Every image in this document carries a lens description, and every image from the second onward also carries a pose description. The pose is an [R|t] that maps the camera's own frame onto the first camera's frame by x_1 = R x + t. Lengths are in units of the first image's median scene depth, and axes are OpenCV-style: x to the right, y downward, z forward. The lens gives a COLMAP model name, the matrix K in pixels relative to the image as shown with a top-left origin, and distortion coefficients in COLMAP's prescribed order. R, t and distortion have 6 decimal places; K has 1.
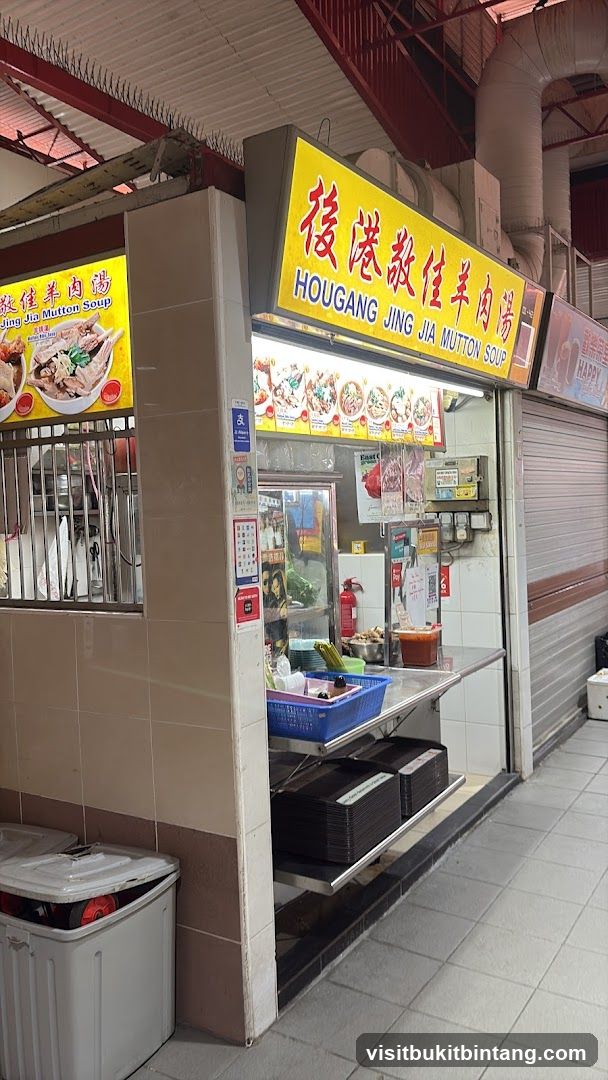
lens RADIAL K [[841.7, 0, 304.0], [0, 841.7, 540.0], [0, 0, 1]] dist [0.073062, -0.000737]
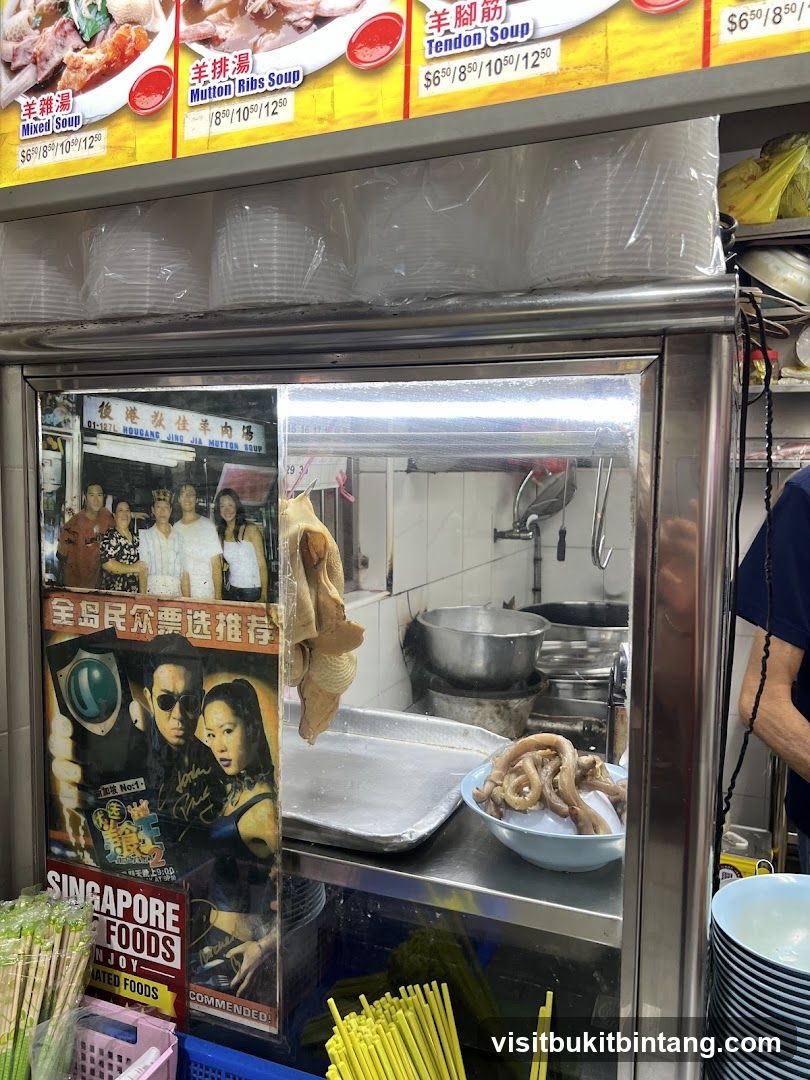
lens RADIAL K [[780.4, 0, 405.0], [0, 780.4, 540.0], [0, 0, 1]] dist [0.033497, -0.002214]
pose [[0.161510, 0.108460, -0.980893, 0.227092], [-0.070040, 0.992696, 0.098232, -0.038383], [0.984383, 0.052836, 0.167926, 0.999783]]
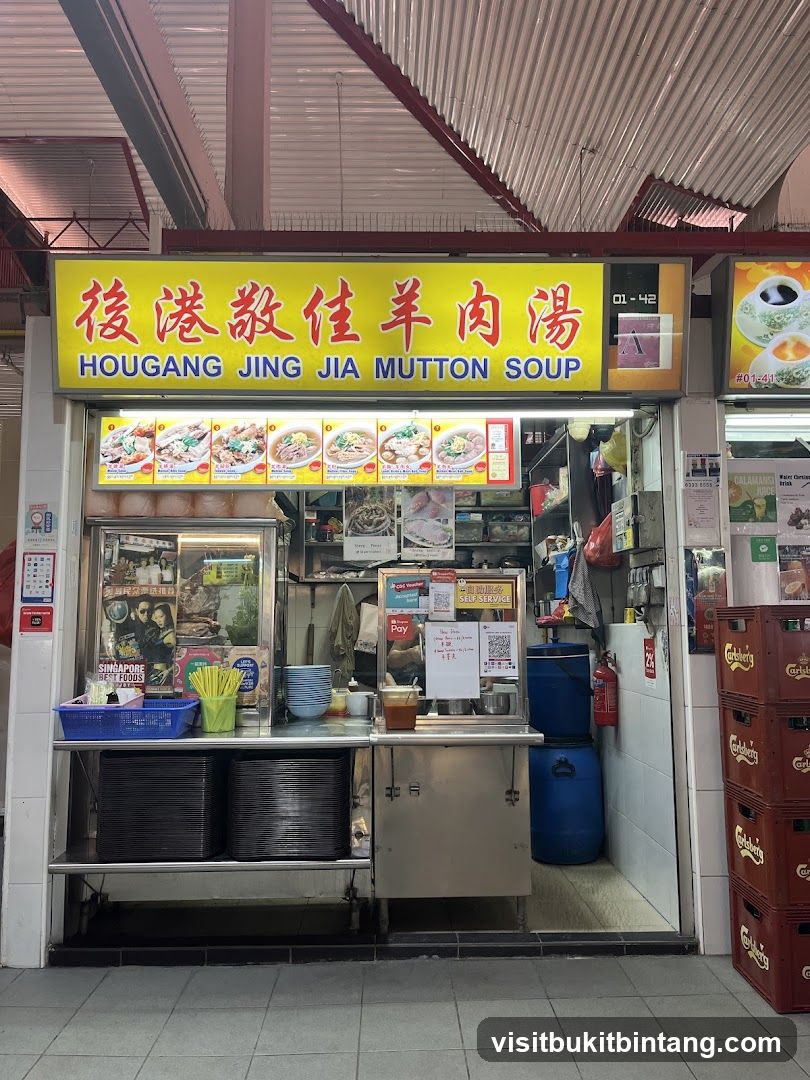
lens RADIAL K [[780.4, 0, 405.0], [0, 780.4, 540.0], [0, 0, 1]] dist [0.033497, -0.002214]
pose [[0.548872, -0.038215, -0.835033, 1.045141], [-0.055423, 0.995093, -0.081970, 0.019930], [0.834067, 0.091271, 0.544060, 0.675973]]
